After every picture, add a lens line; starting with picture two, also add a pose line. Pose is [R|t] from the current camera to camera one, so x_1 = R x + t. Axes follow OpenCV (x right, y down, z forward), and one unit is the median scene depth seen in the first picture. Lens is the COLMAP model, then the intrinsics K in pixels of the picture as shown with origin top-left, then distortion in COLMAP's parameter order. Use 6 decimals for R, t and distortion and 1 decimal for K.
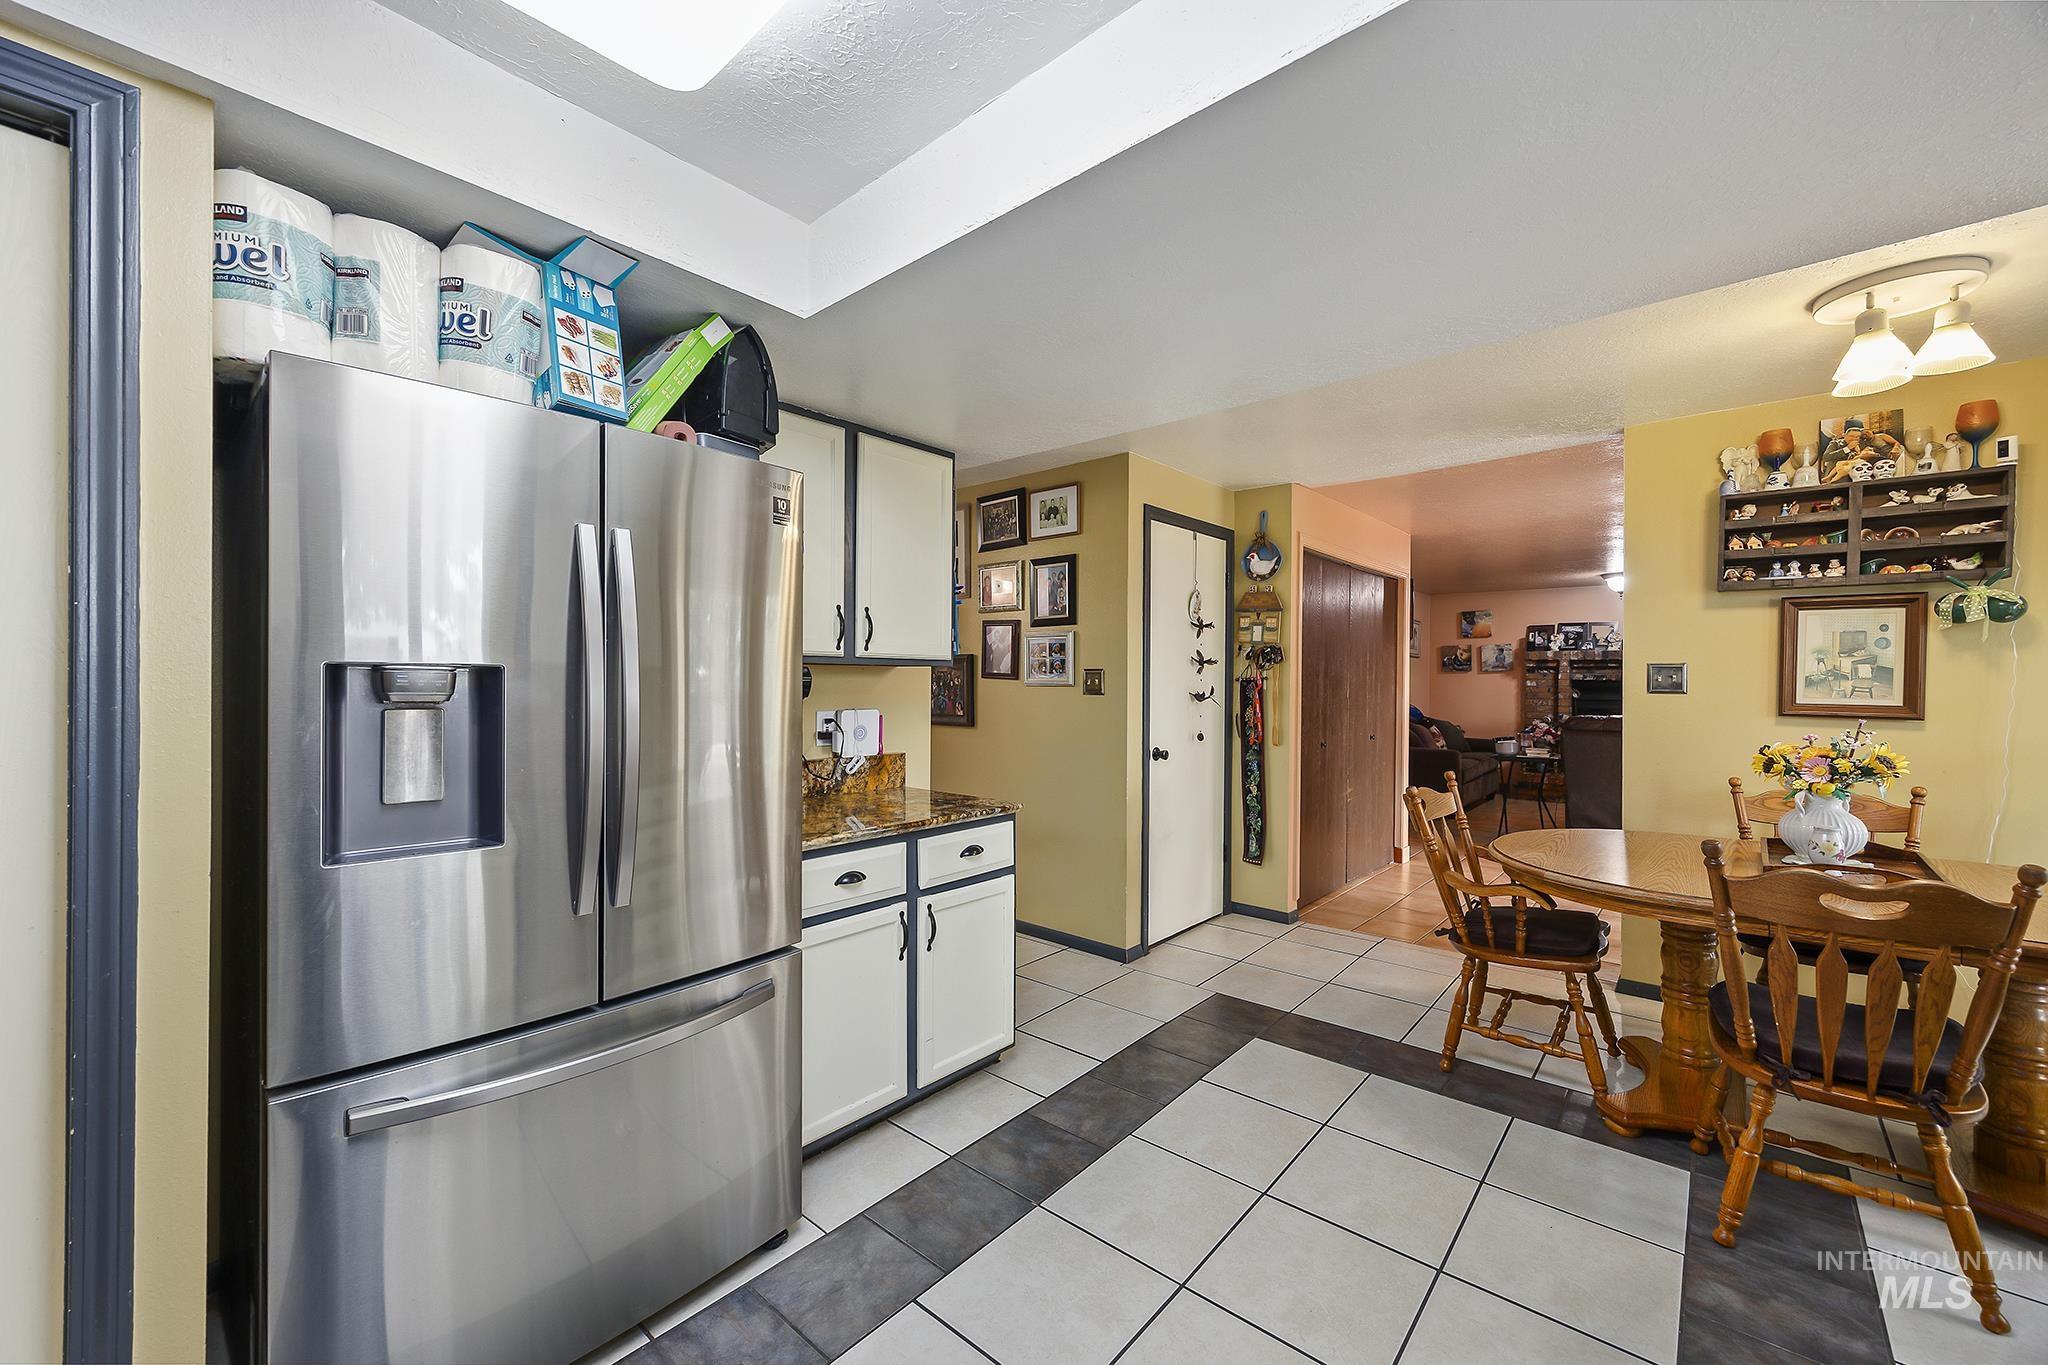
lens RADIAL K [[812.4, 0, 1028.4], [0, 812.4, 682.3], [0, 0, 1]] dist [0.006577, -0.001410]
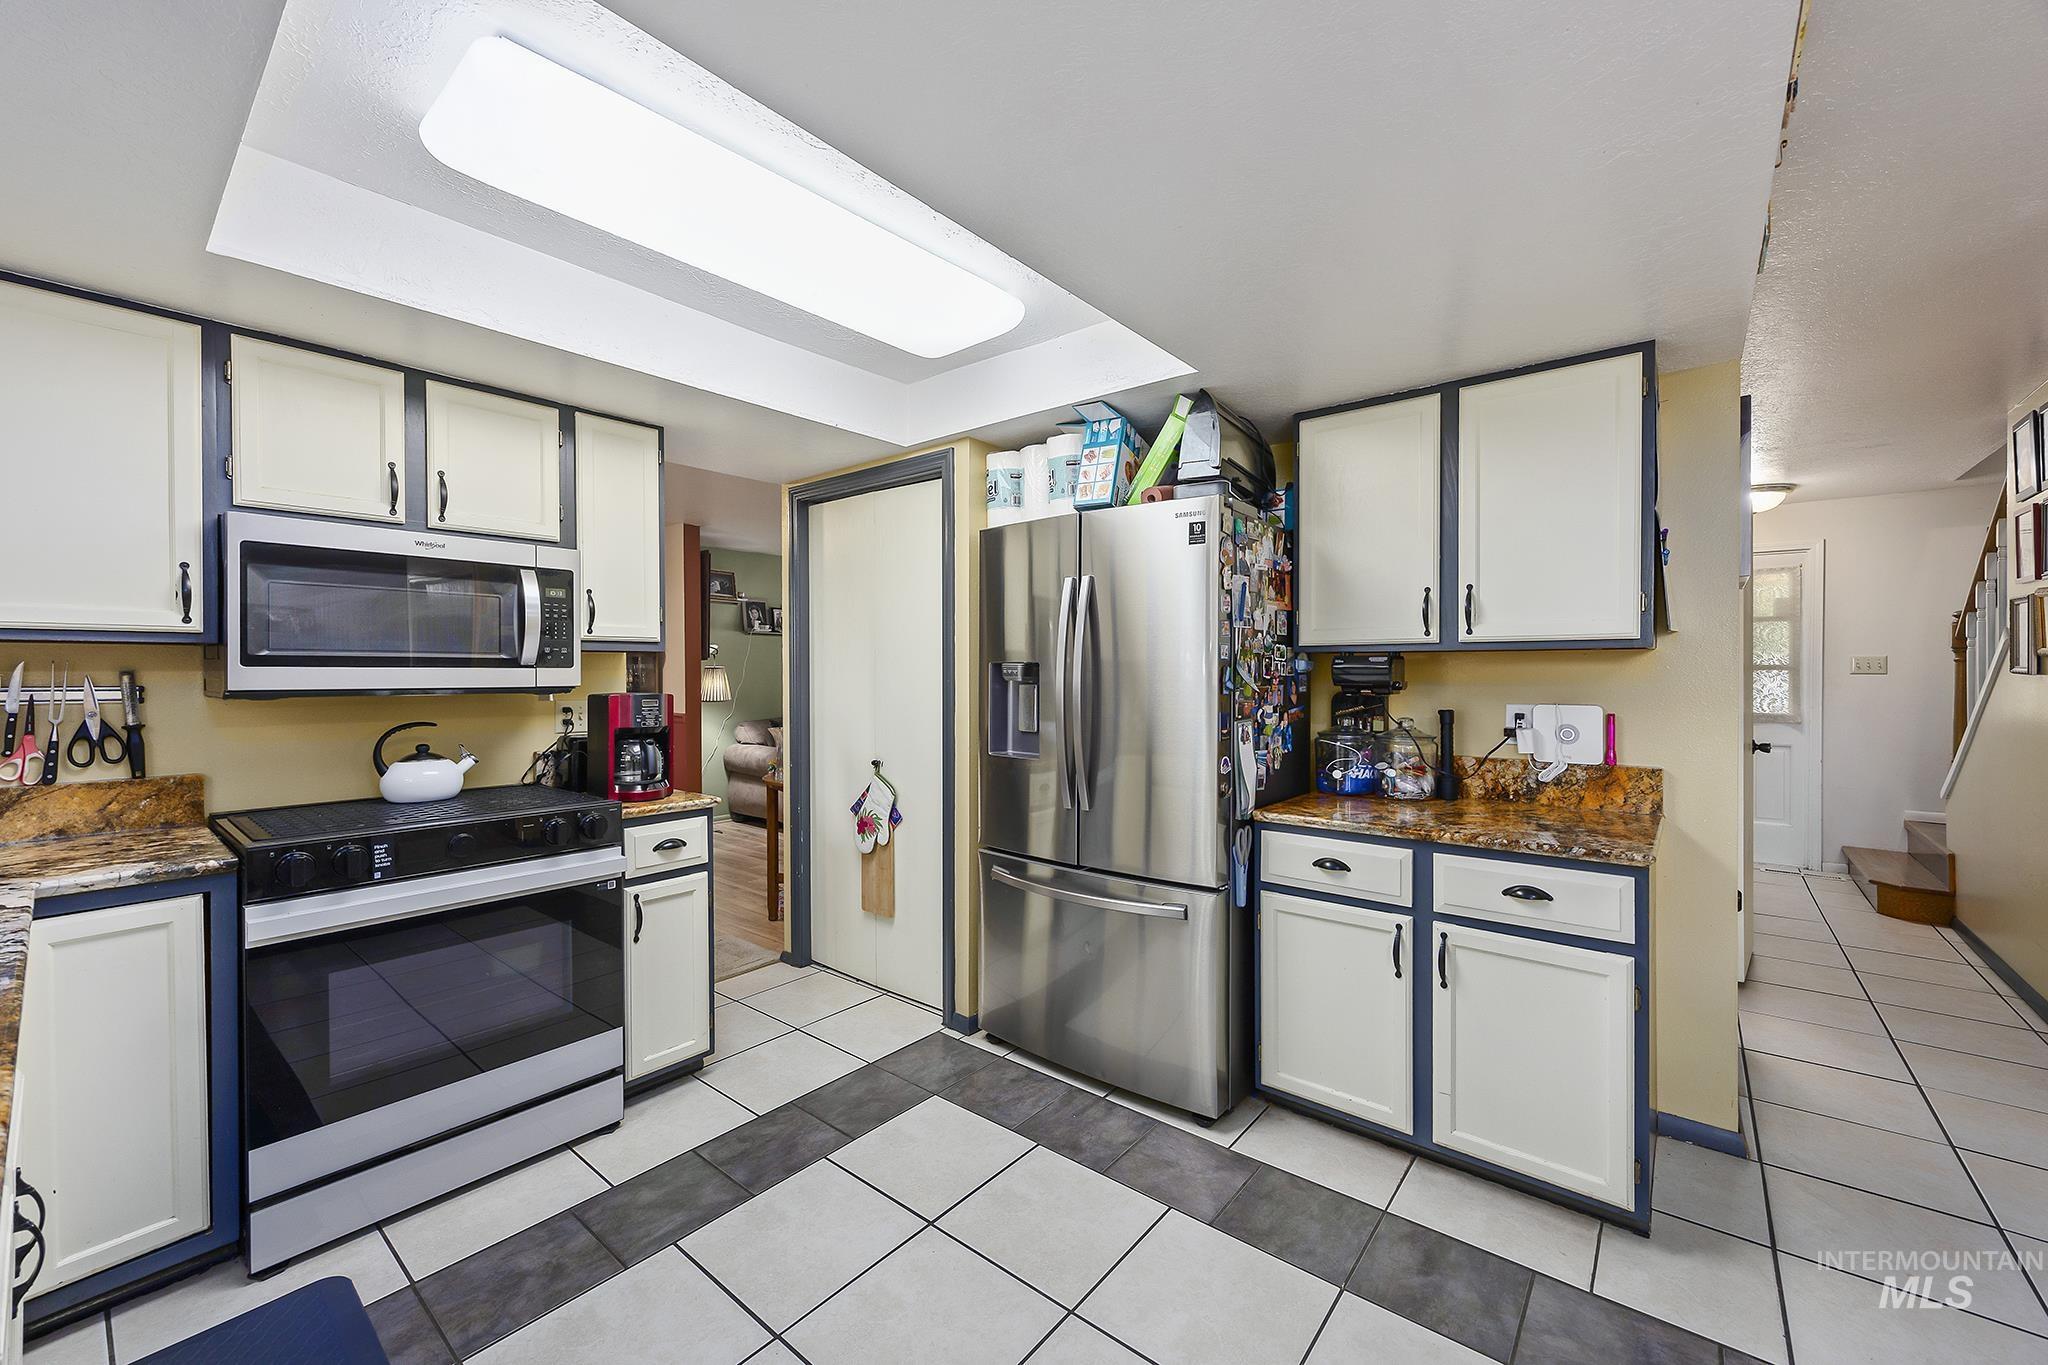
lens RADIAL K [[812.4, 0, 1024.0], [0, 812.4, 672.3], [0, 0, 1]] dist [0.006577, -0.001410]
pose [[0.020340, -0.003377, -0.999787, 0.564422], [-0.001678, 0.999993, -0.003412, 0.004835], [0.999792, 0.001747, 0.020334, 0.430275]]
